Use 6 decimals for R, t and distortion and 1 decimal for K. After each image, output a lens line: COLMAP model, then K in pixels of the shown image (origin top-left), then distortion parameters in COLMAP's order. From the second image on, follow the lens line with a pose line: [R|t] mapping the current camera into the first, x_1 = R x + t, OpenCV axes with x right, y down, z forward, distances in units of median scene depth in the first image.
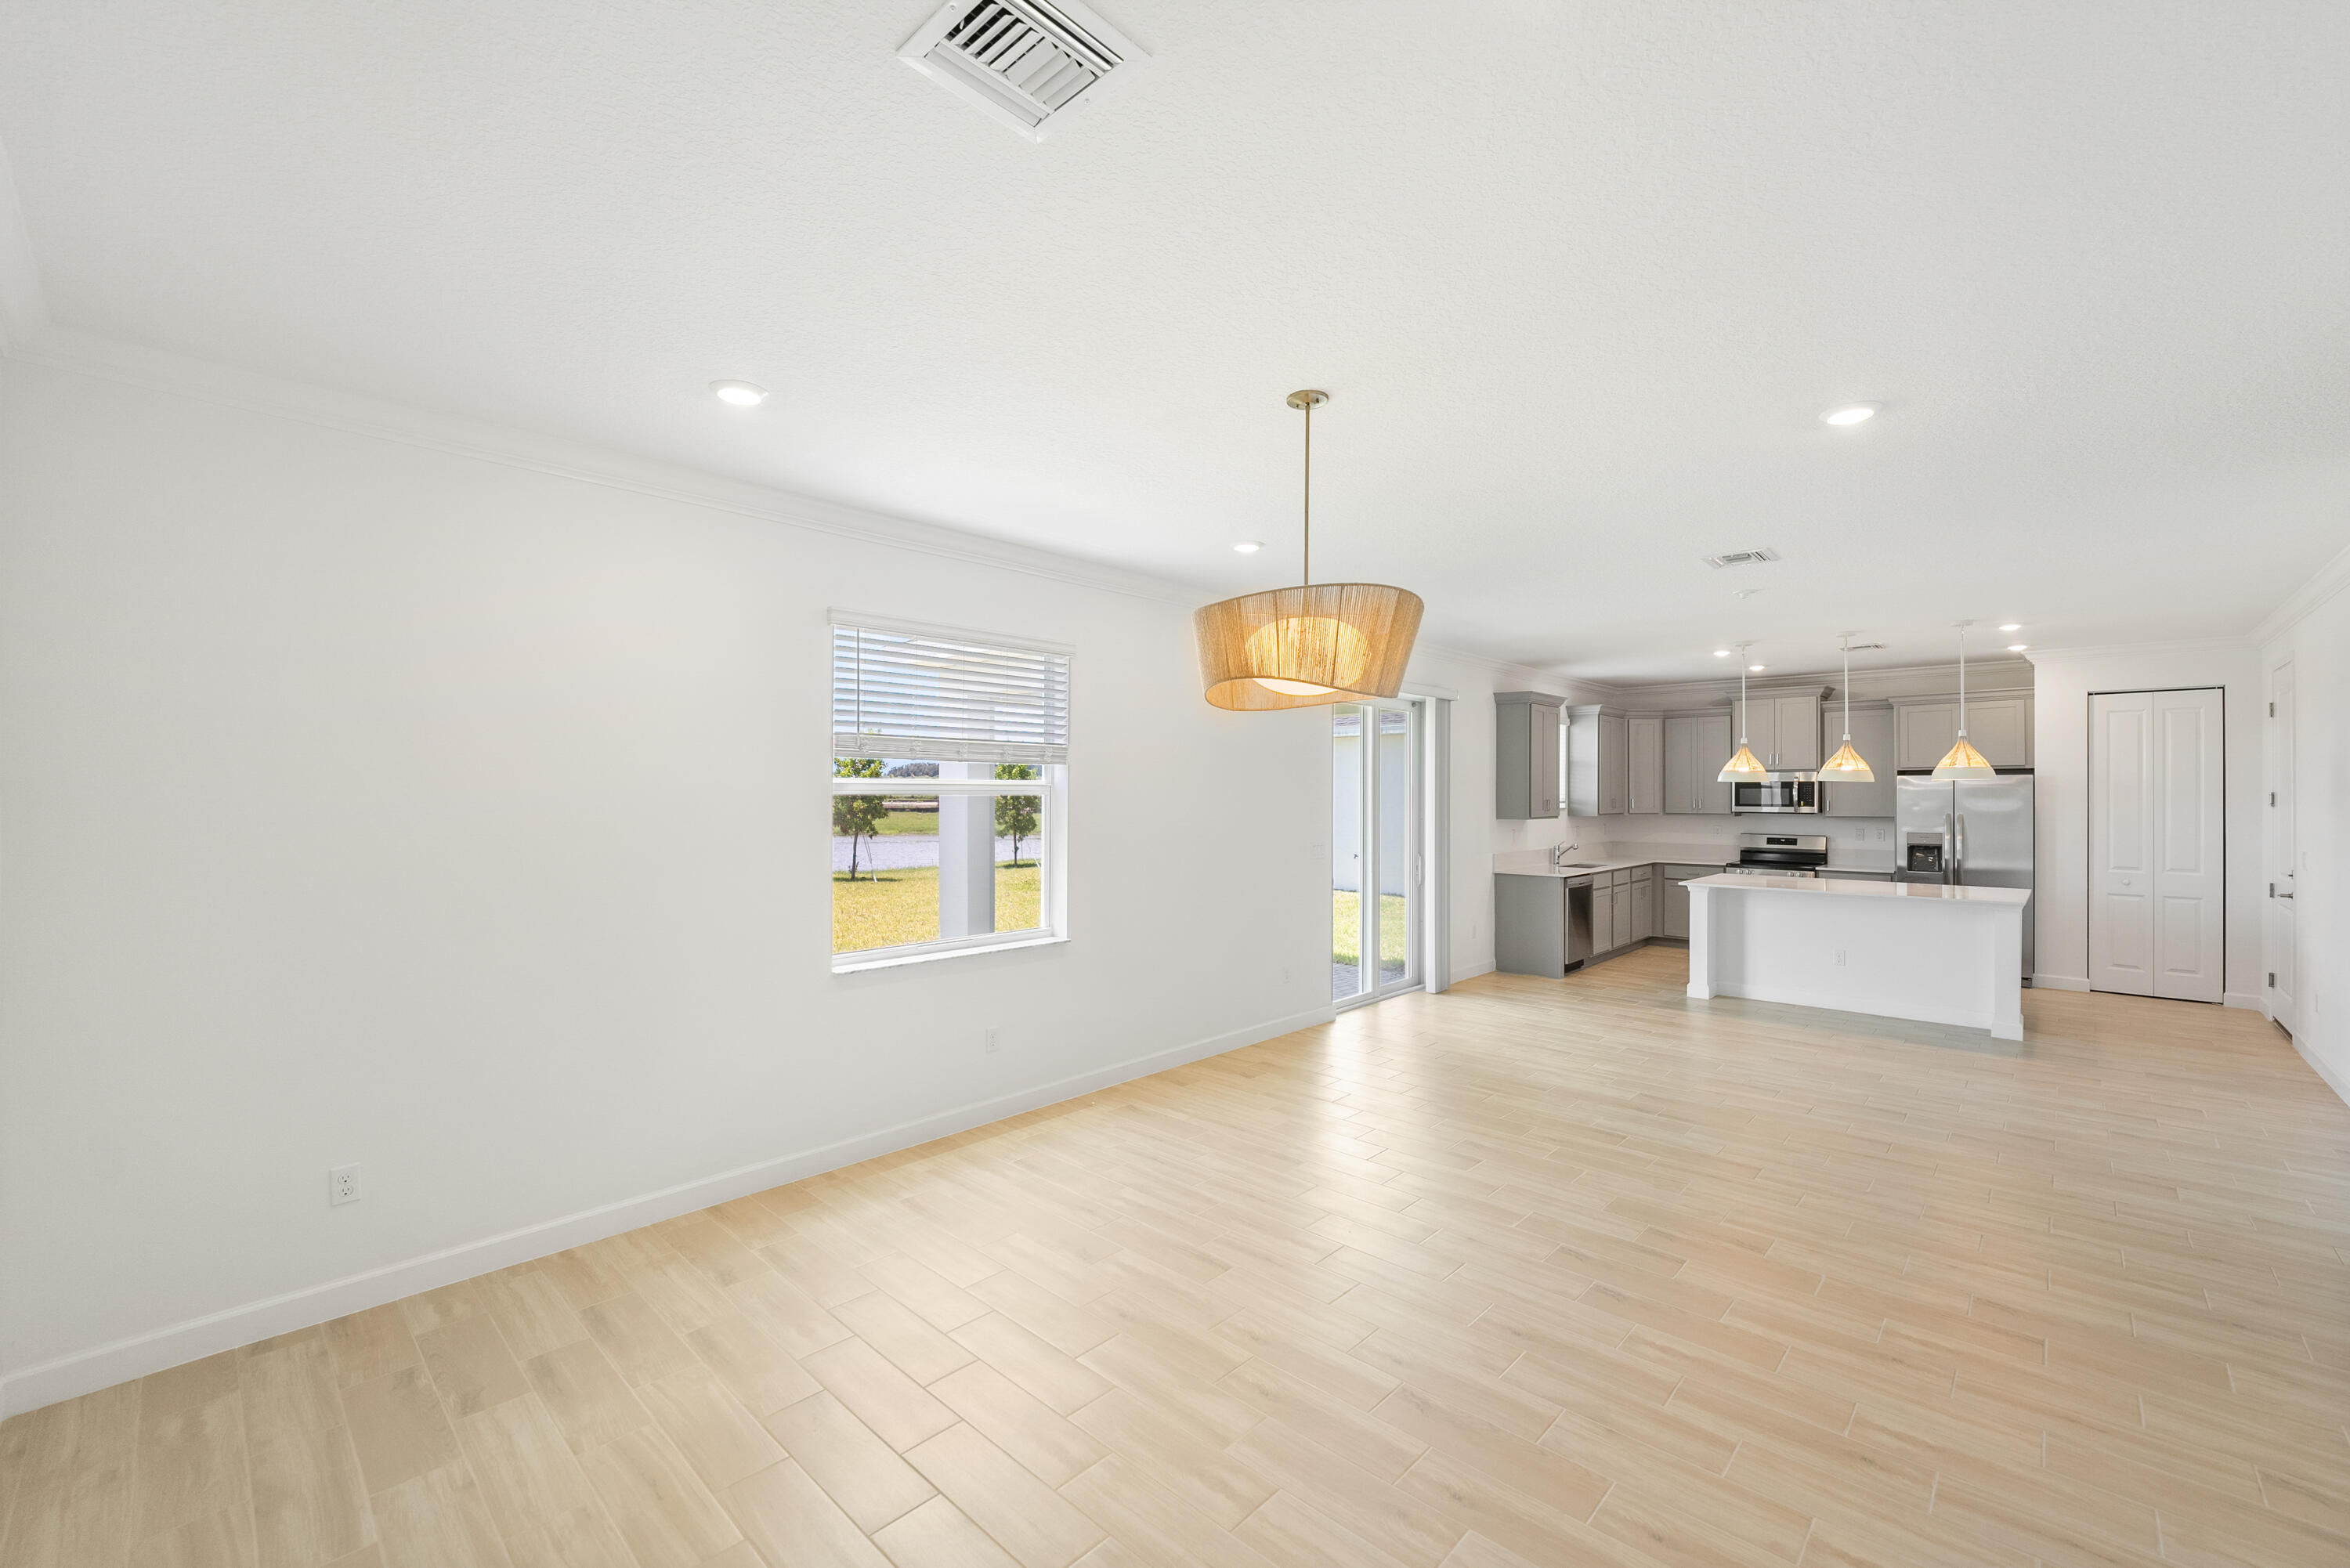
lens RADIAL K [[965.7, 0, 1159.3], [0, 965.7, 802.4], [0, 0, 1]] dist [-0.010448, 0.000780]
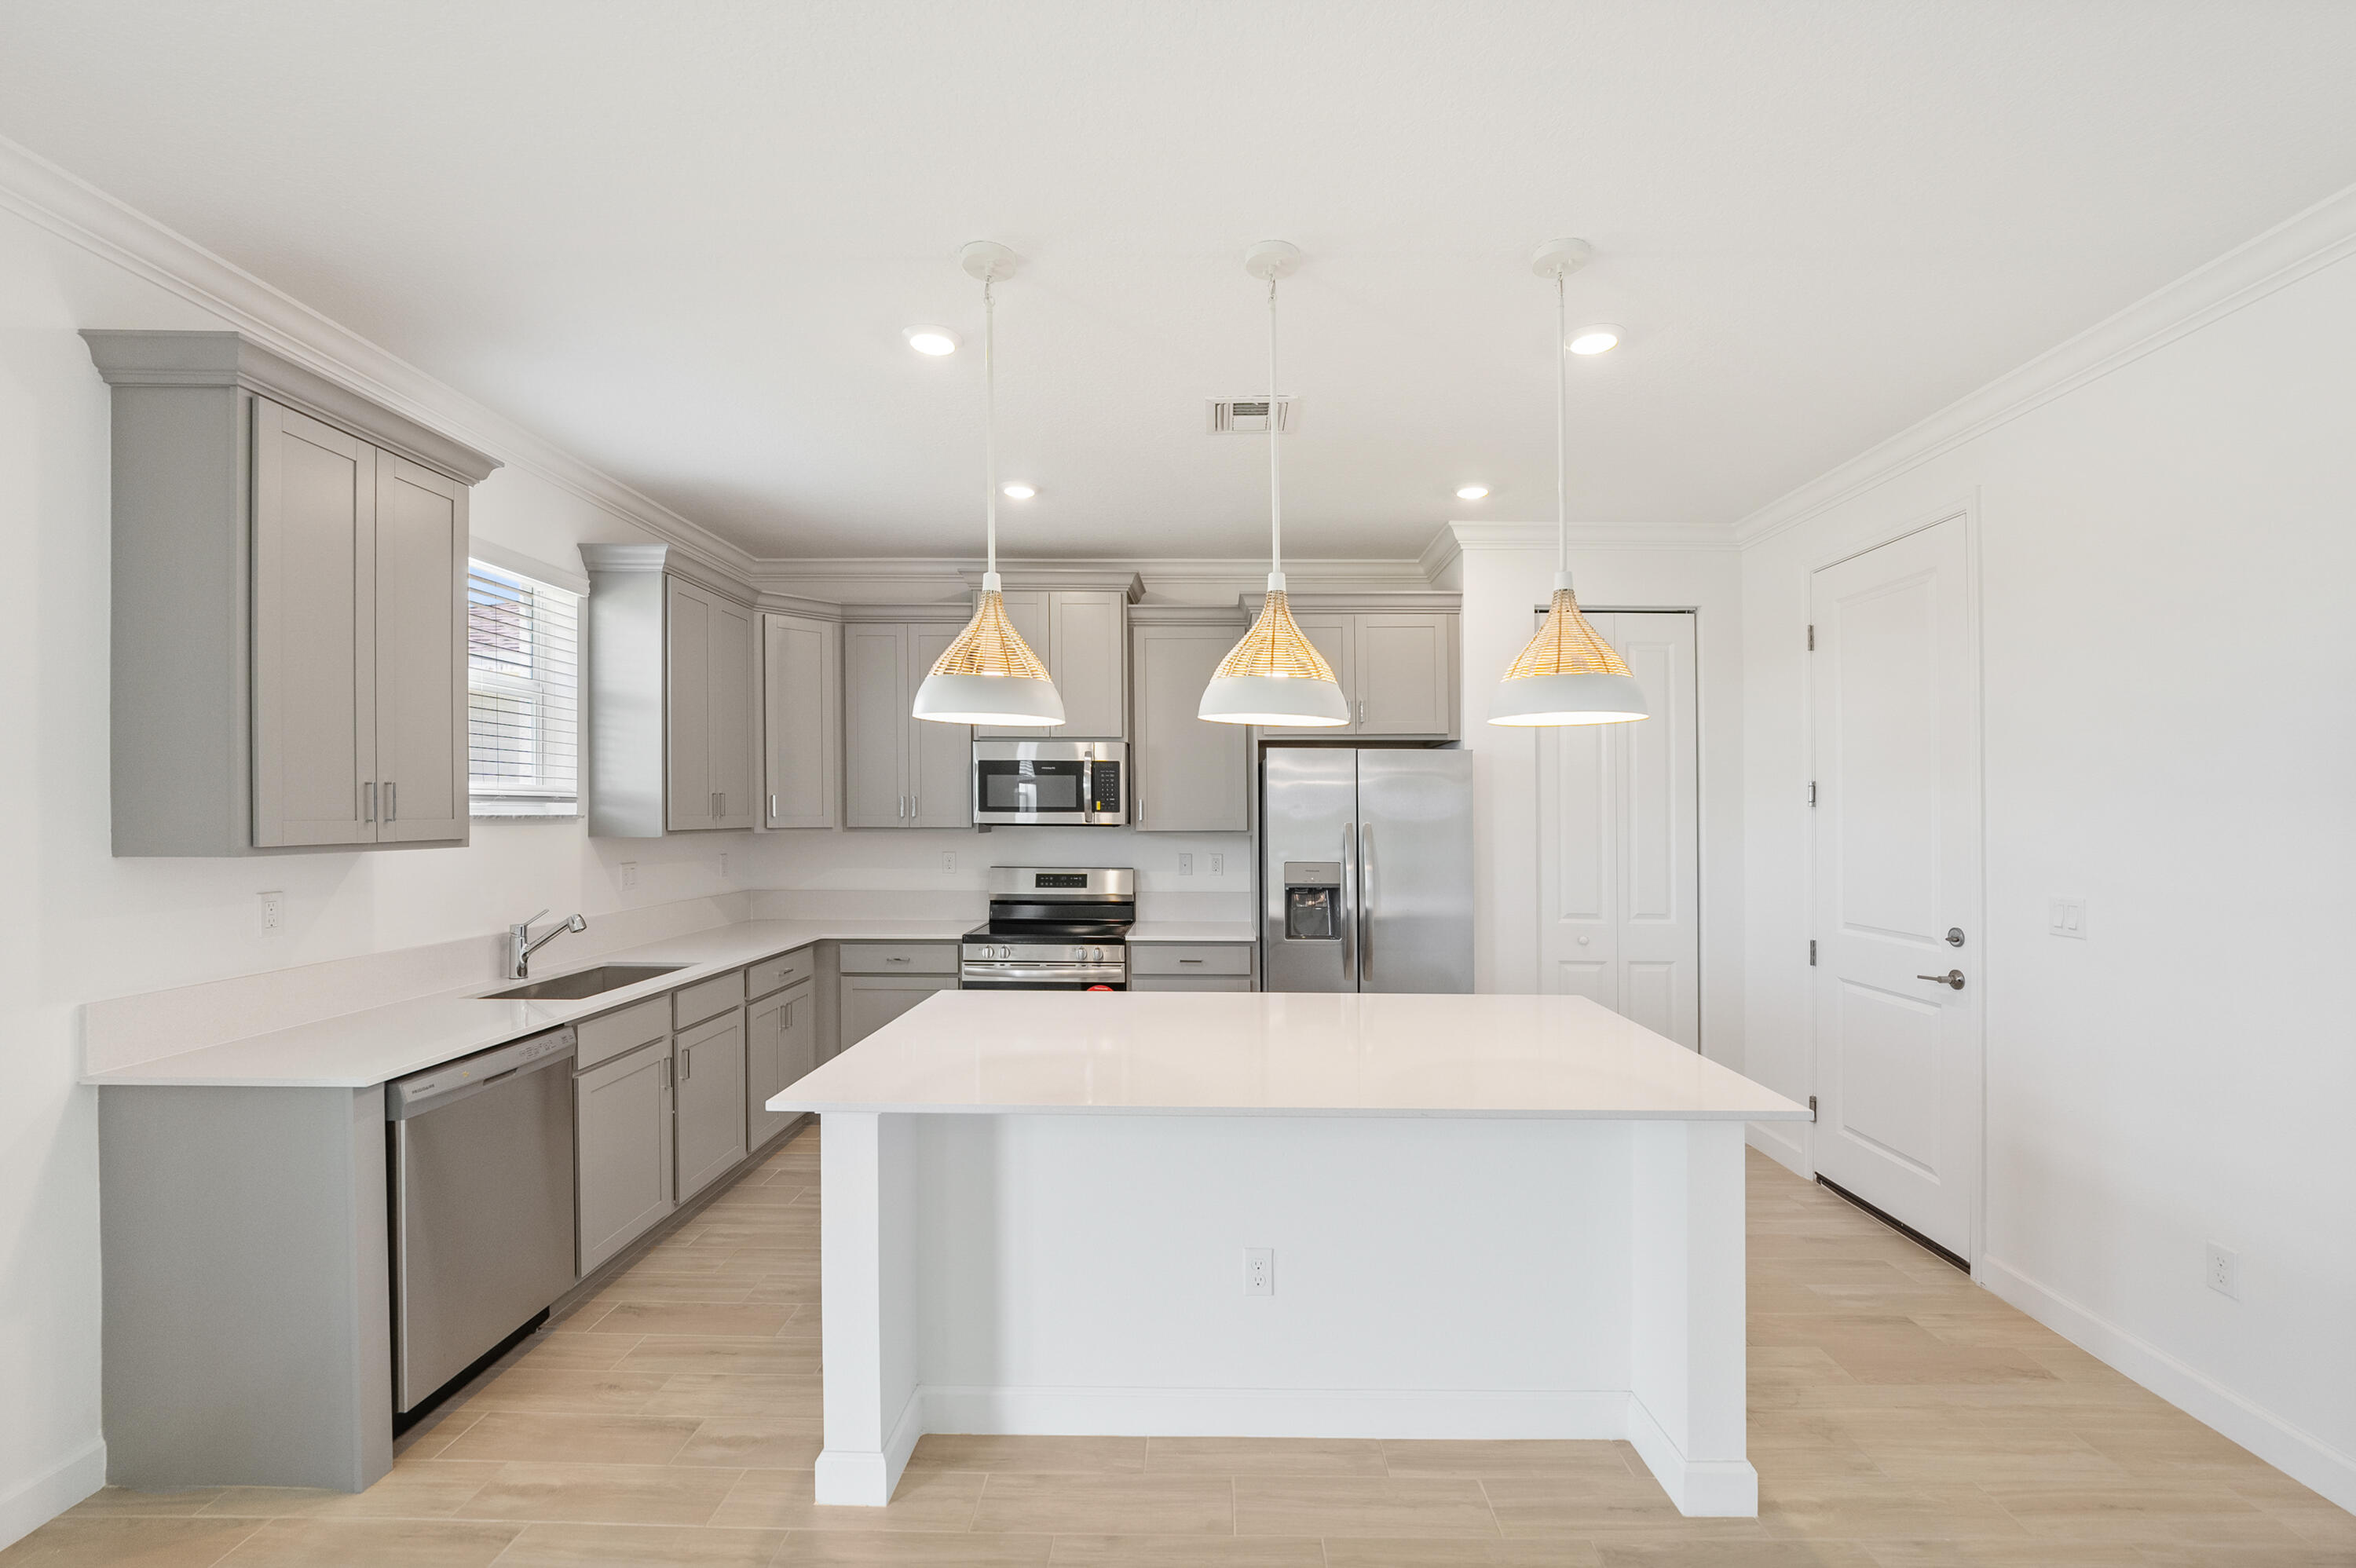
lens RADIAL K [[984.2, 0, 1184.2], [0, 984.2, 816.5], [0, 0, 1]] dist [-0.017232, 0.001340]
pose [[0.740021, -0.001034, 0.672583, 0.388432], [0.002619, 0.999996, -0.001344, 0.008161], [-0.672579, 0.002756, 0.740020, 0.641619]]
